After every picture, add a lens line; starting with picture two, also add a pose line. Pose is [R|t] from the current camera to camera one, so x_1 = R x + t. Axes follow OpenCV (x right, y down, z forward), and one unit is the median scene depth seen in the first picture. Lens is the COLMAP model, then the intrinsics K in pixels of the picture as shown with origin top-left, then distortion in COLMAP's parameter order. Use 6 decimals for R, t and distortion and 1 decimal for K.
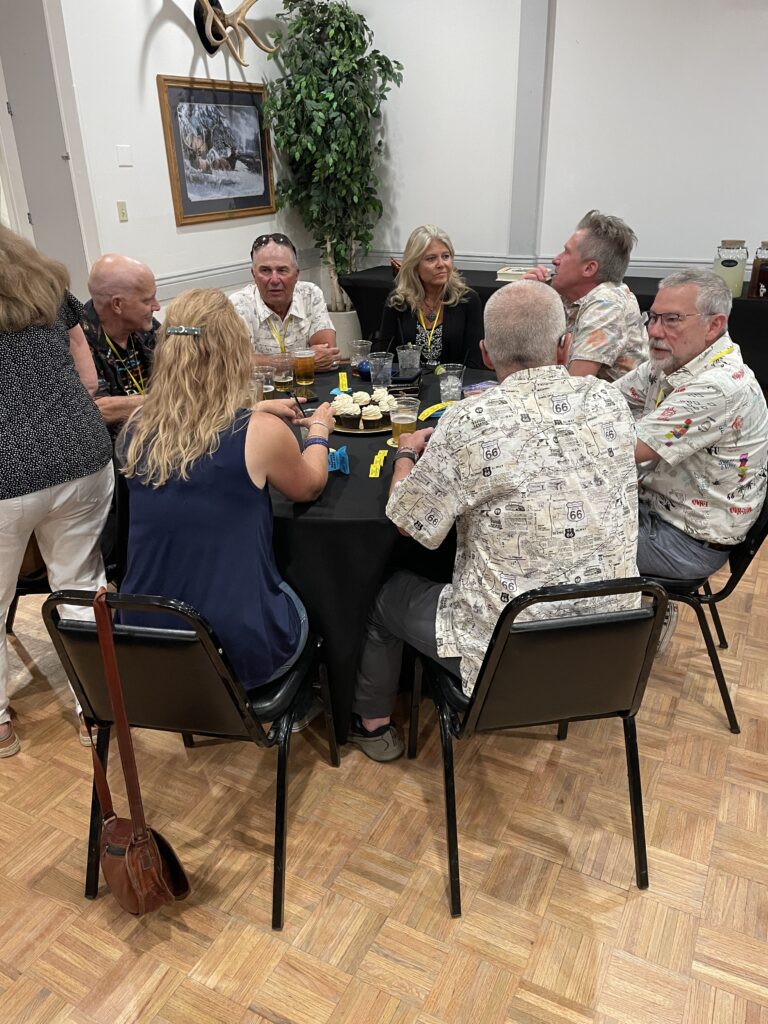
lens RADIAL K [[778.0, 0, 384.0], [0, 778.0, 512.0], [0, 0, 1]] dist [0.083136, -0.102076]
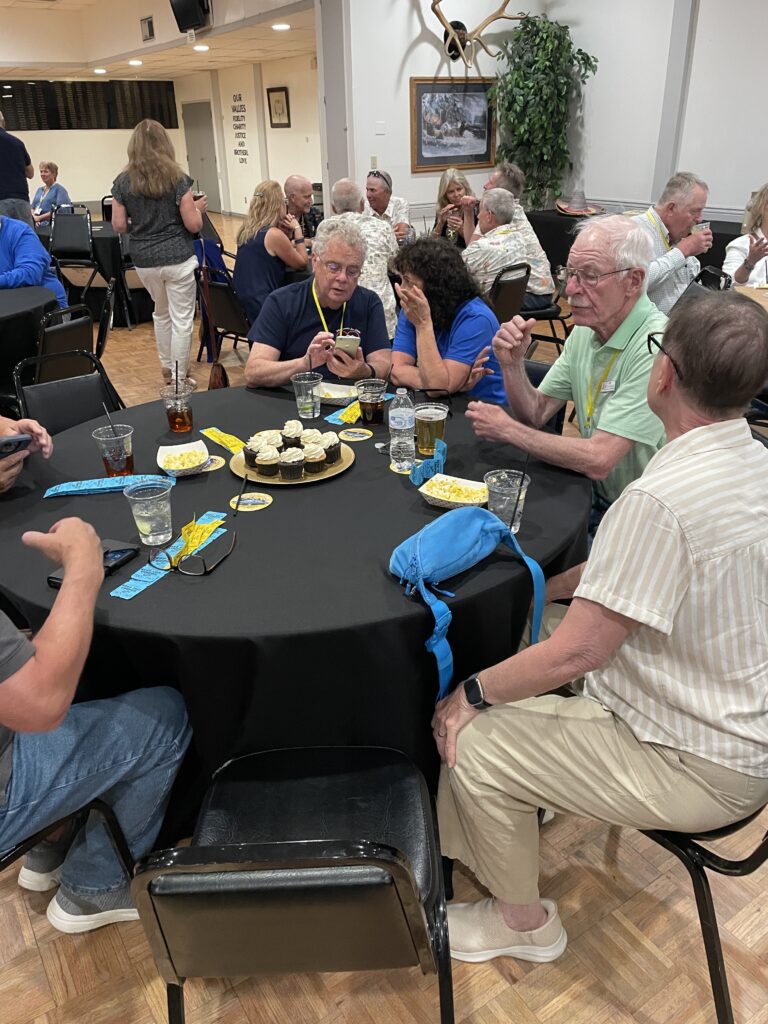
lens RADIAL K [[778.0, 0, 384.0], [0, 778.0, 512.0], [0, 0, 1]] dist [0.083136, -0.102076]
pose [[0.875927, 0.211356, -0.433682, 0.489360], [-0.195256, 0.977324, 0.081934, 0.172516], [0.441165, 0.012911, 0.897333, -0.408676]]
